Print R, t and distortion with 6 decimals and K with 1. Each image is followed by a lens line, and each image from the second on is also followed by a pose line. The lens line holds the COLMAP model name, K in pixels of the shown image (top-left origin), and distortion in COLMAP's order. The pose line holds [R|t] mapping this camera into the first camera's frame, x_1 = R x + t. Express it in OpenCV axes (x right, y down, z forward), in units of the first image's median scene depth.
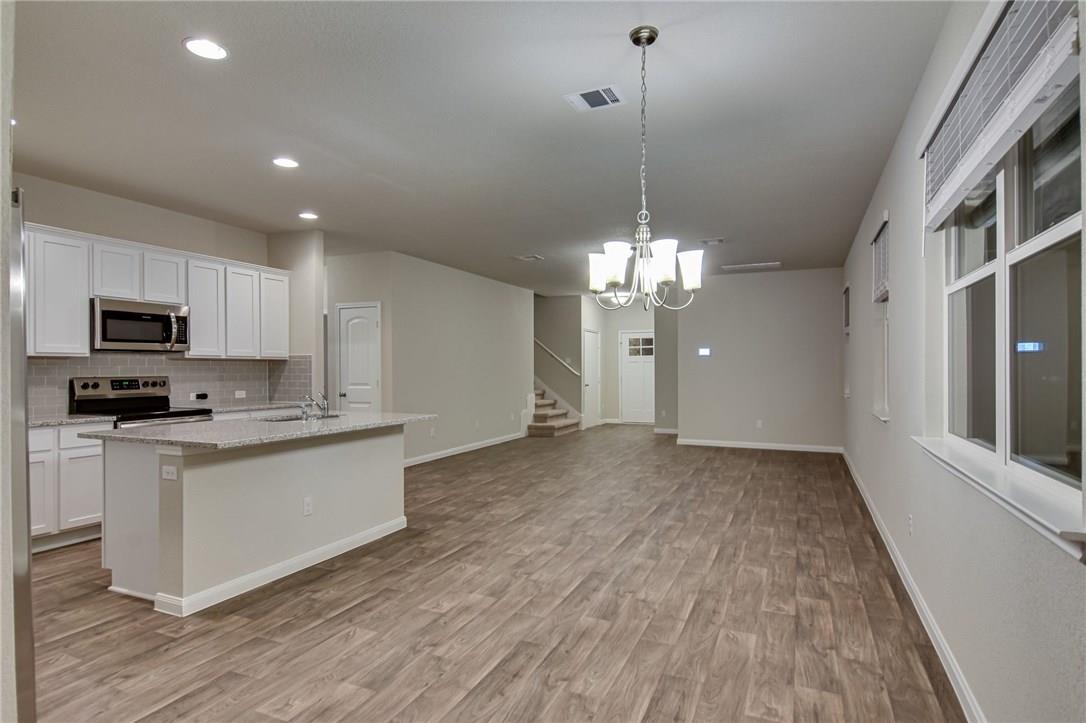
lens RADIAL K [[583.9, 0, 557.0], [0, 583.9, 369.4], [0, 0, 1]] dist [0.007301, -0.008620]
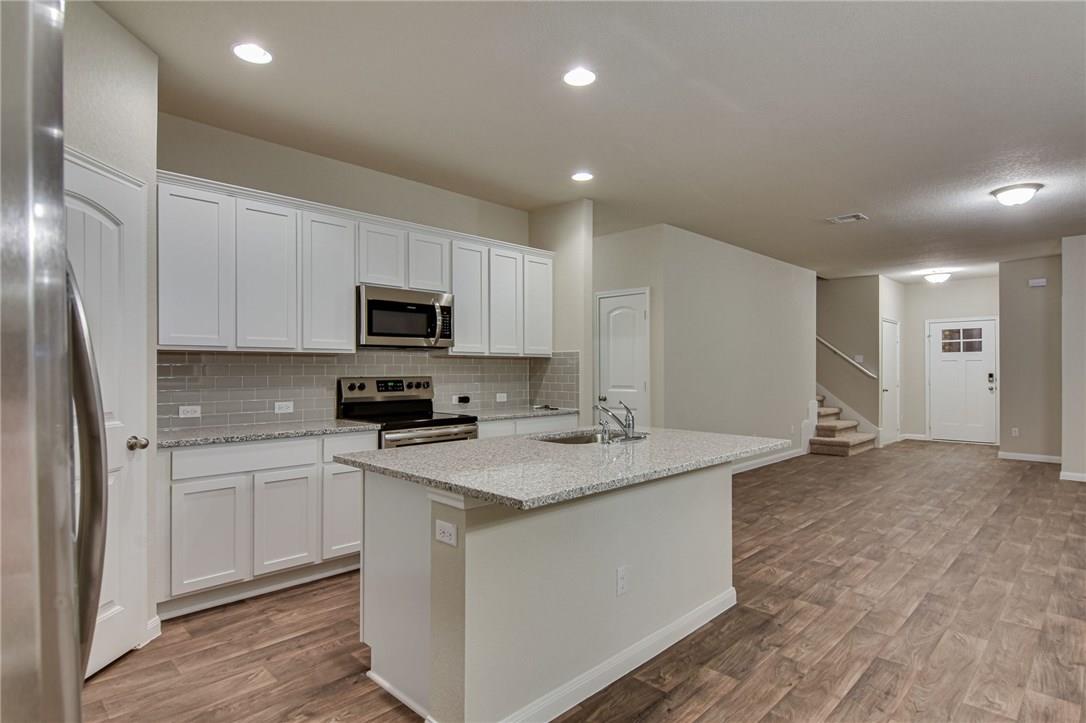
lens RADIAL K [[583.9, 0, 549.9], [0, 583.9, 364.2], [0, 0, 1]] dist [0.007301, -0.008620]
pose [[0.931765, 0.000190, -0.363062, -0.118701], [-0.003362, 0.999962, -0.008103, 0.000038], [0.363047, 0.008771, 0.931730, 0.163081]]
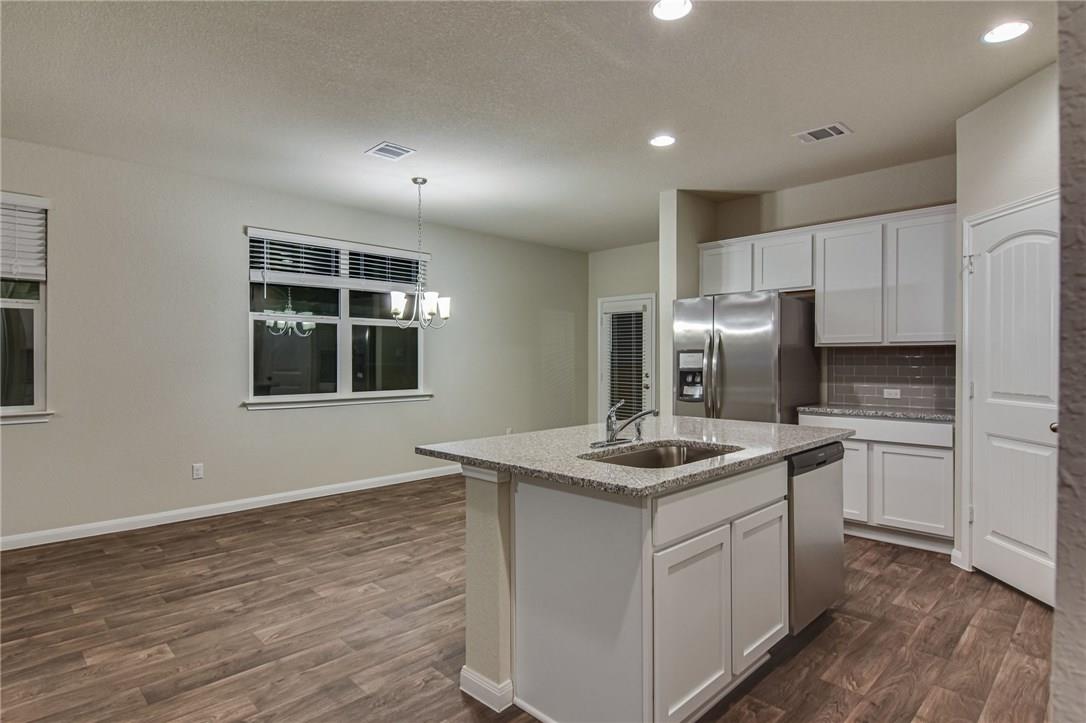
lens RADIAL K [[583.9, 0, 546.8], [0, 583.9, 360.6], [0, 0, 1]] dist [0.007301, -0.008620]
pose [[-0.928079, 0.001463, 0.372380, -0.279742], [0.003159, 0.999987, 0.003945, -0.001232], [-0.372369, 0.004838, -0.928072, 0.788606]]
